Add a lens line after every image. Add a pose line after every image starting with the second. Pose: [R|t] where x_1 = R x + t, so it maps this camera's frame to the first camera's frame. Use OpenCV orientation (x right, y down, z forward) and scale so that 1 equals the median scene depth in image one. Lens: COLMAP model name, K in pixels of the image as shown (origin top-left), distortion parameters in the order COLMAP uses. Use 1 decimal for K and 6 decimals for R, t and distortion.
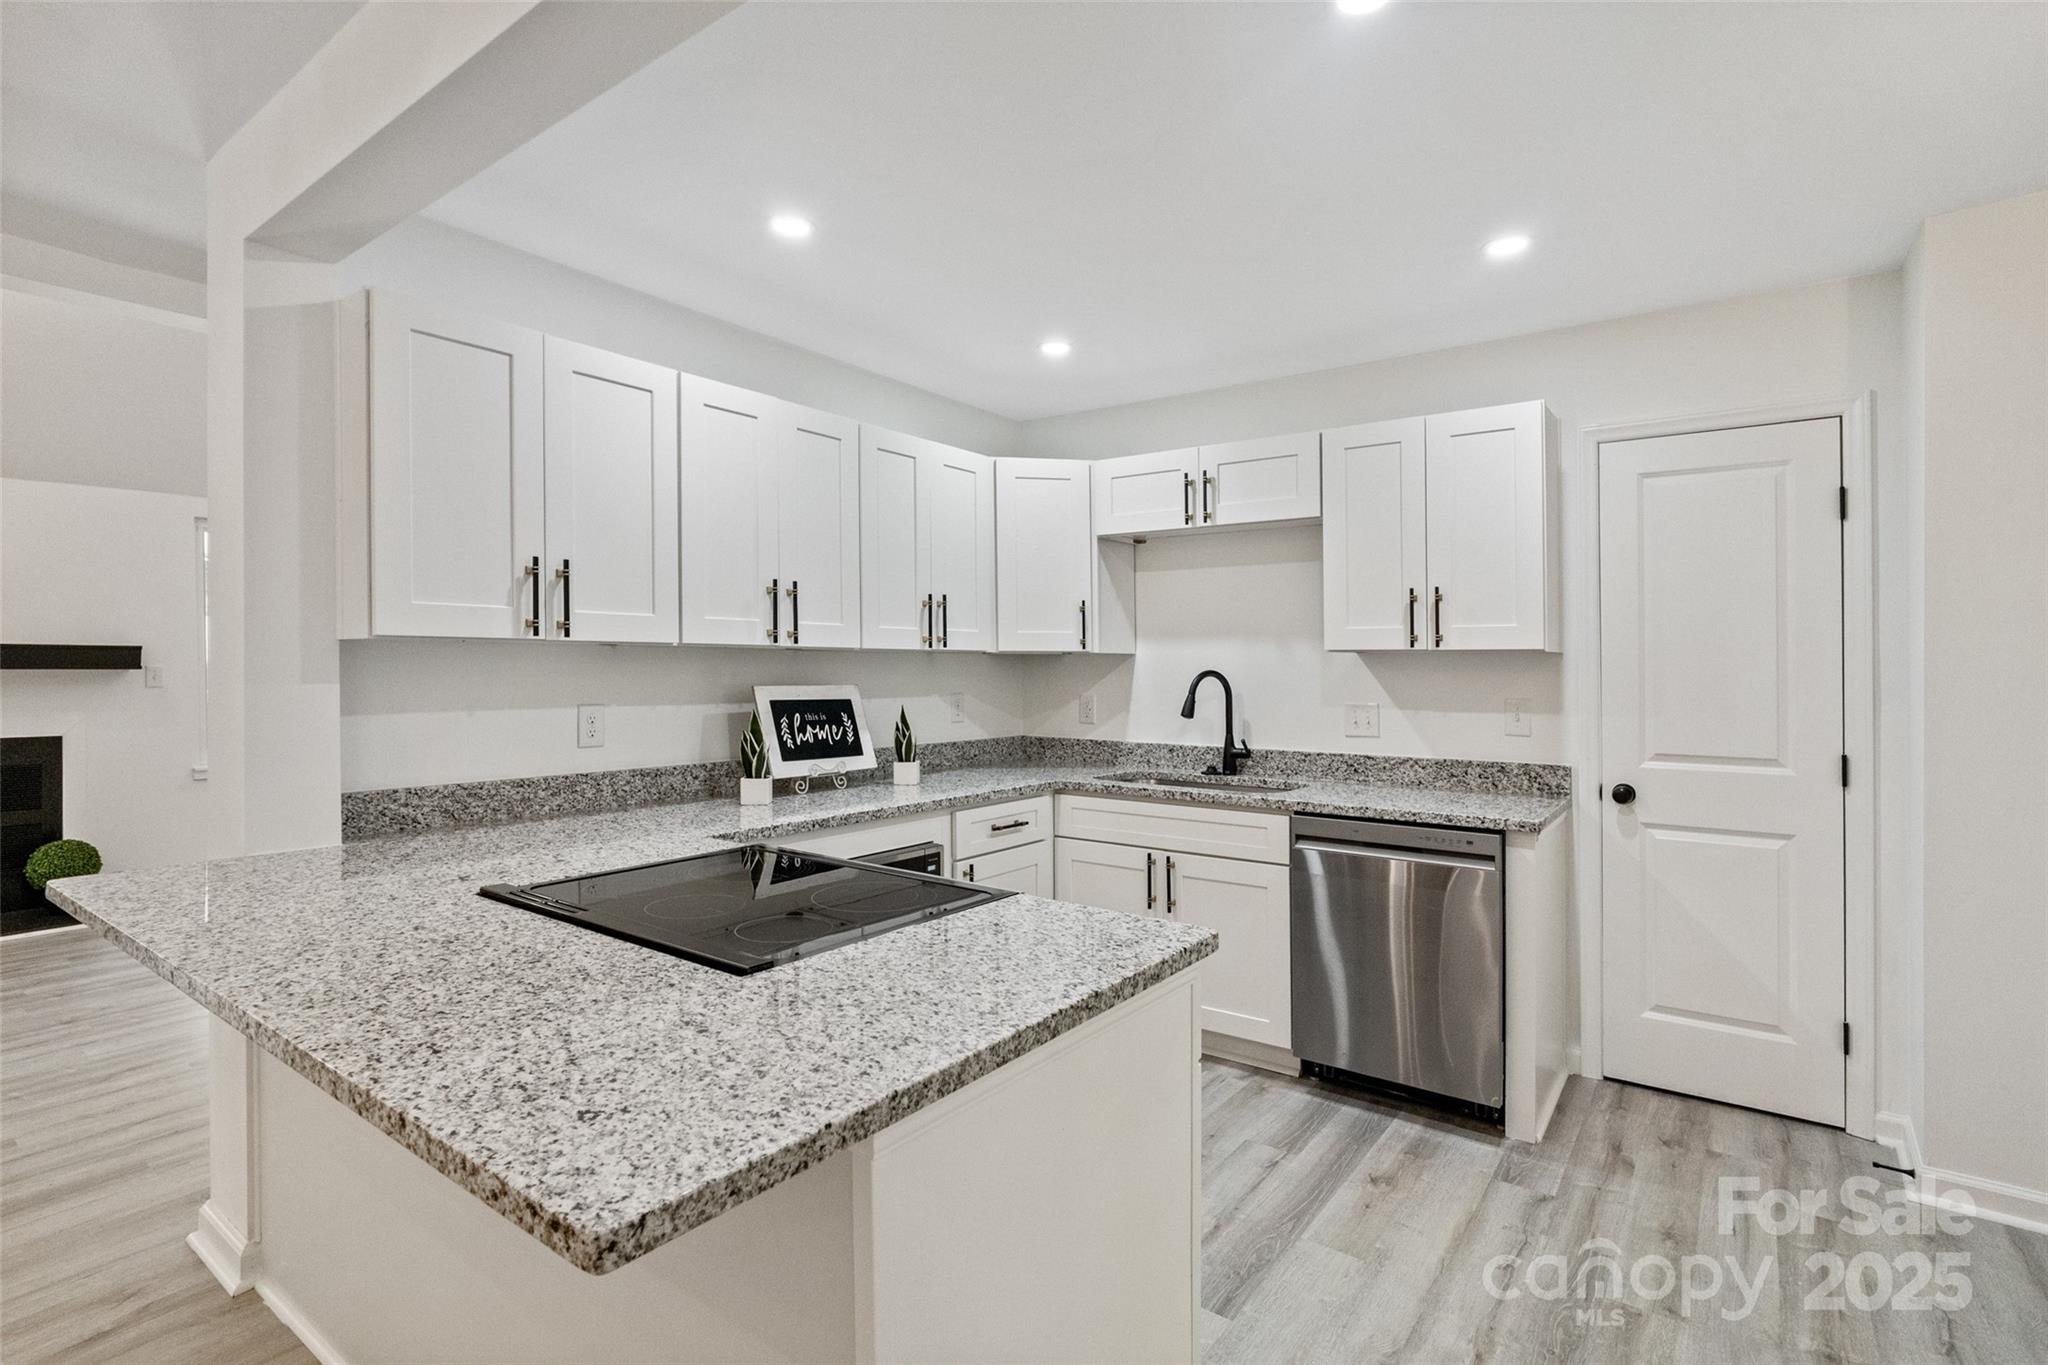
lens RADIAL K [[995.3, 0, 1015.8], [0, 995.3, 662.3], [0, 0, 1]] dist [-0.002645, 0.001022]
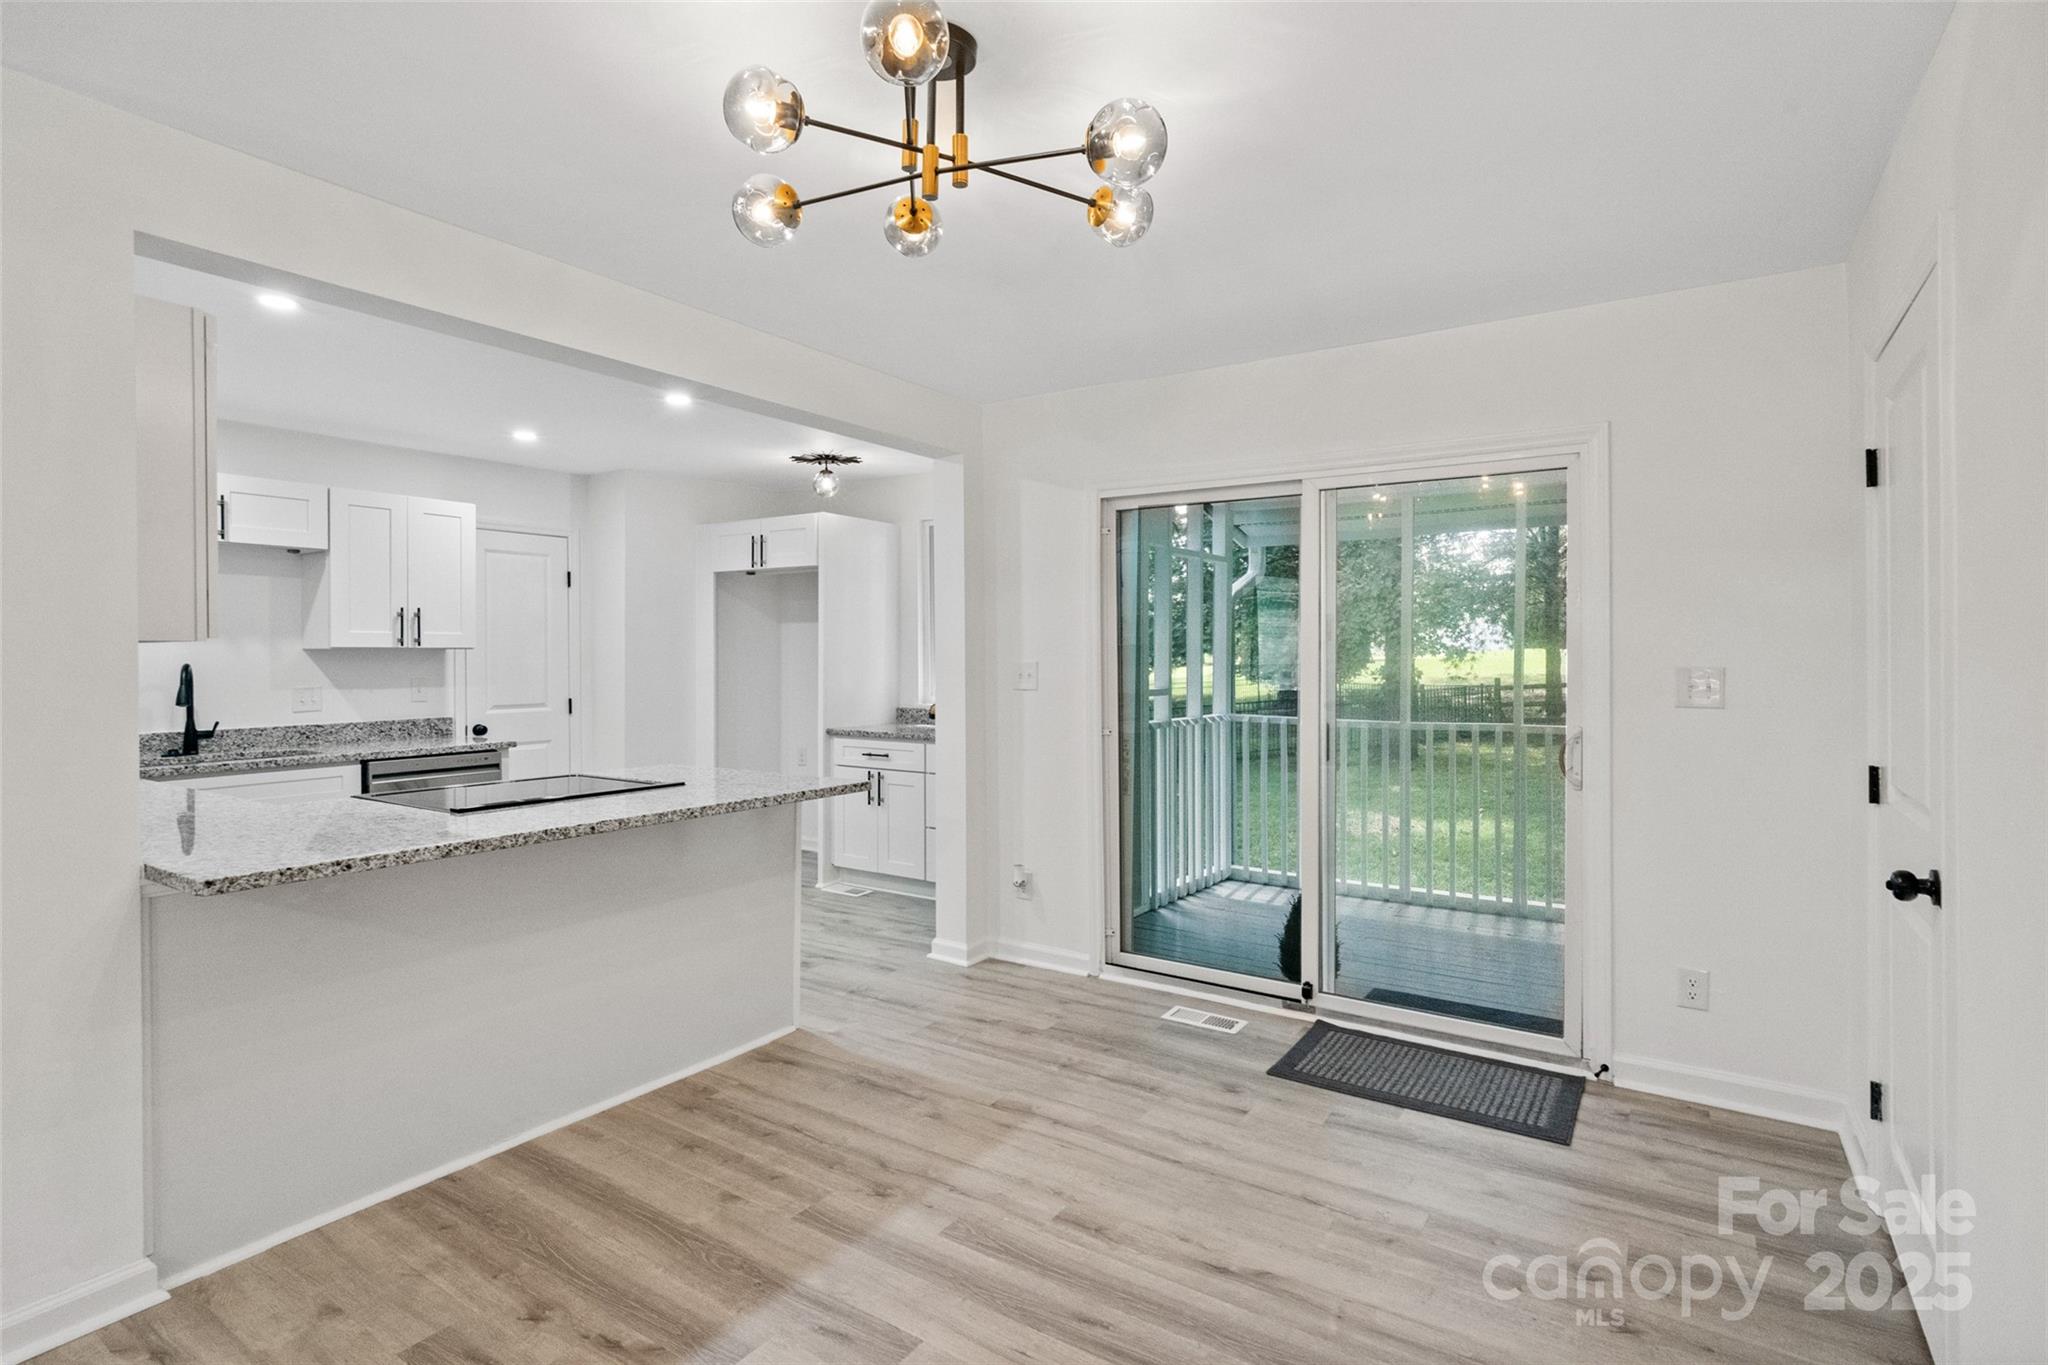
lens RADIAL K [[1017.5, 0, 1022.1], [0, 1017.5, 667.1], [0, 0, 1]] dist [-0.001140, 0.000379]
pose [[-0.051174, -0.017075, 0.998544, -1.345061], [-0.001424, 0.999854, 0.017024, -0.012437], [-0.998689, -0.000551, -0.051191, 0.137623]]
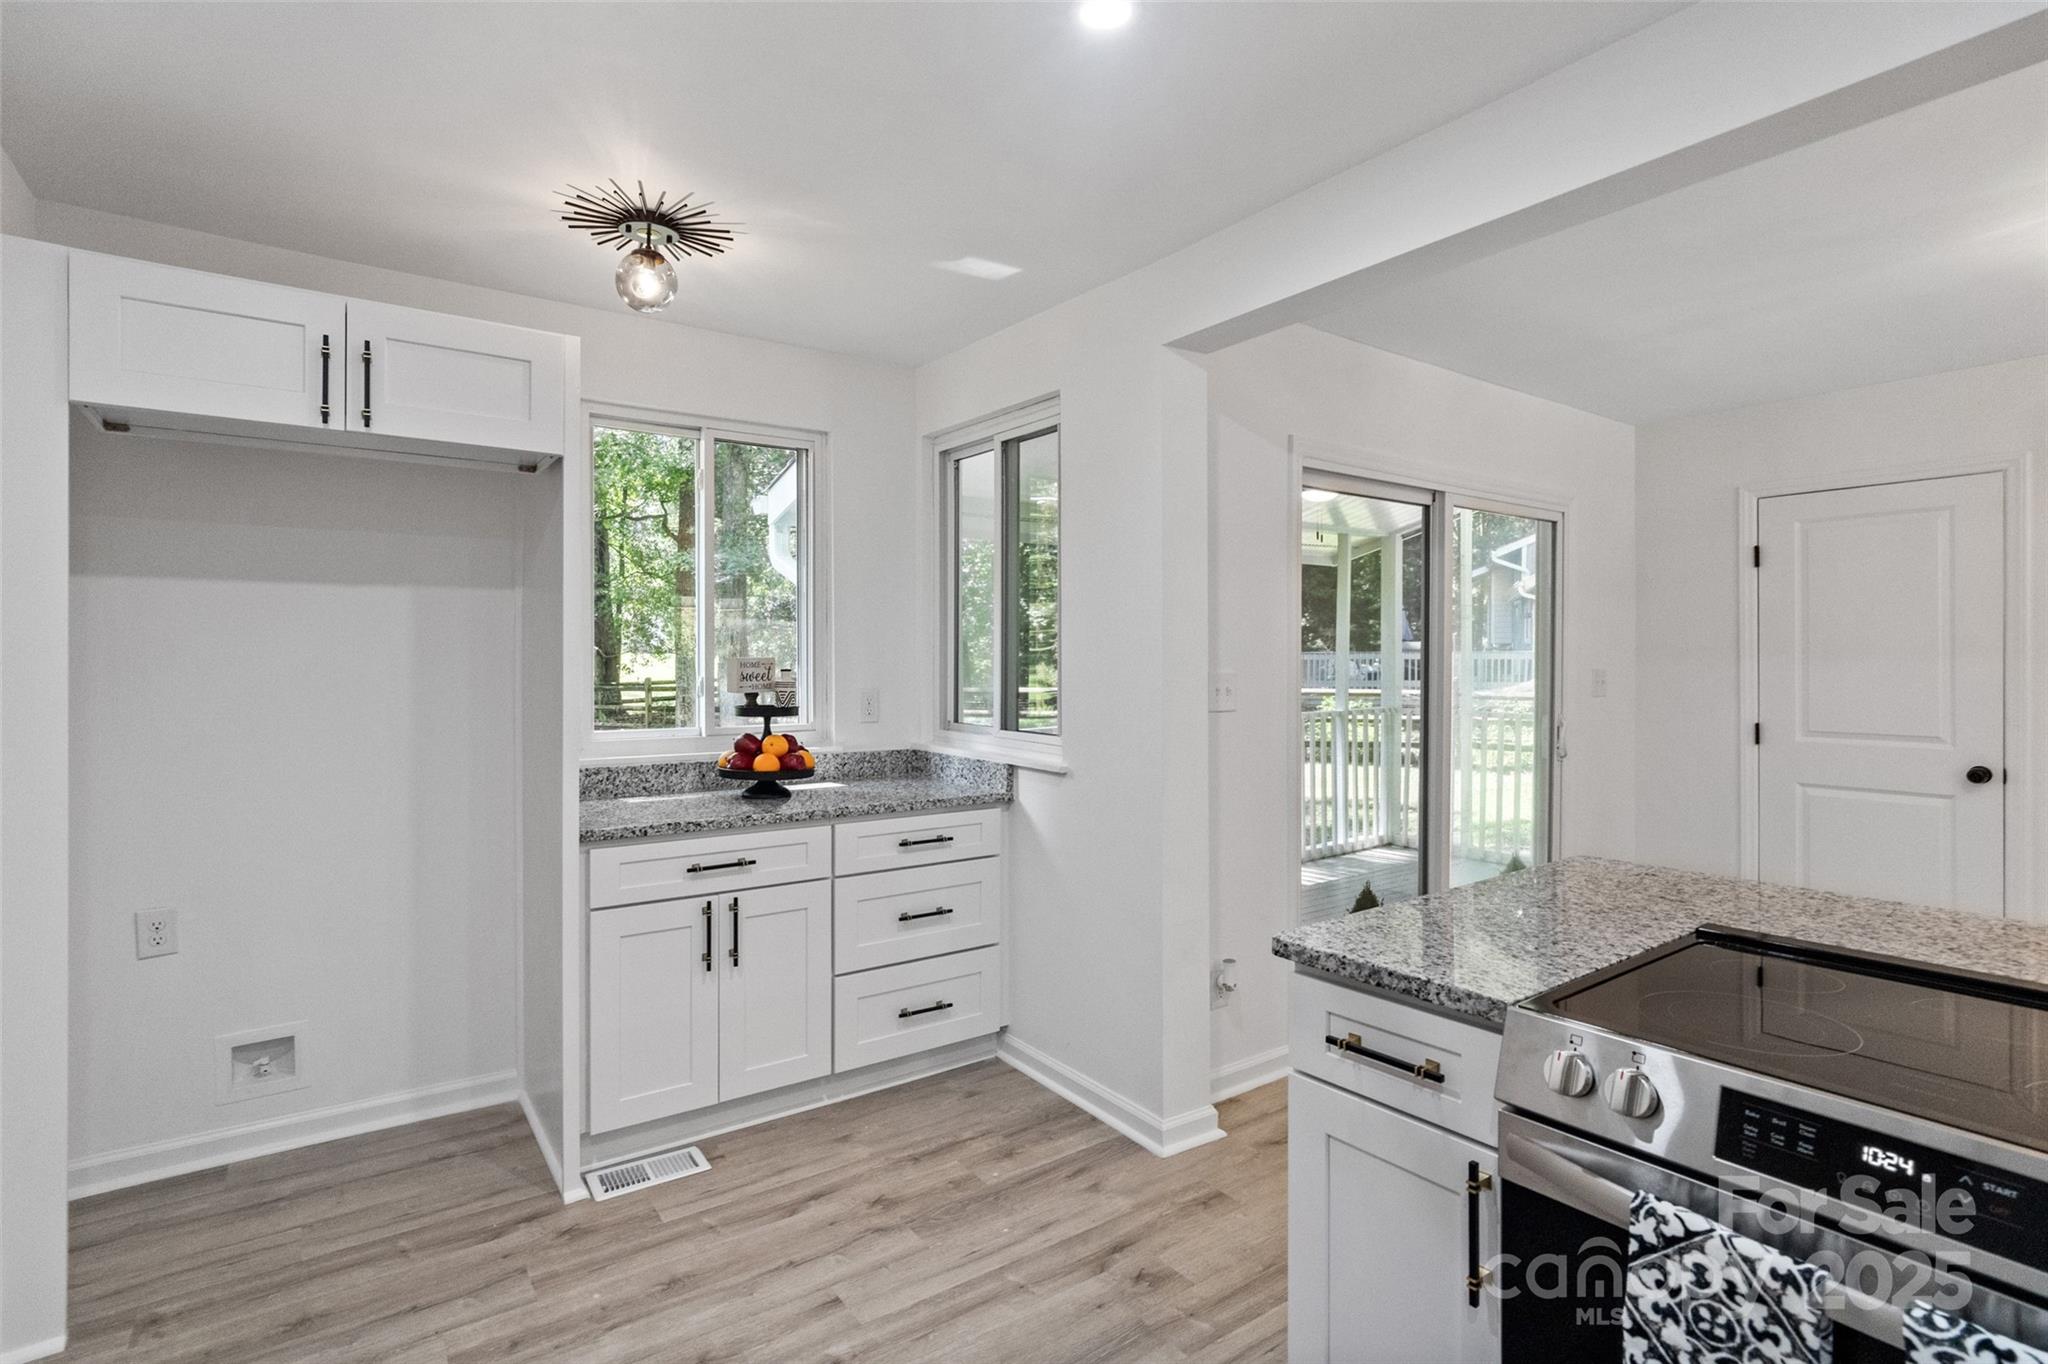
lens RADIAL K [[995.3, 0, 1015.8], [0, 995.3, 661.8], [0, 0, 1]] dist [-0.002645, 0.001022]
pose [[-0.952538, -0.001572, 0.304414, 0.068397], [-0.002538, 0.999993, -0.002776, -0.001662], [-0.304408, -0.003417, -0.952536, 1.137707]]
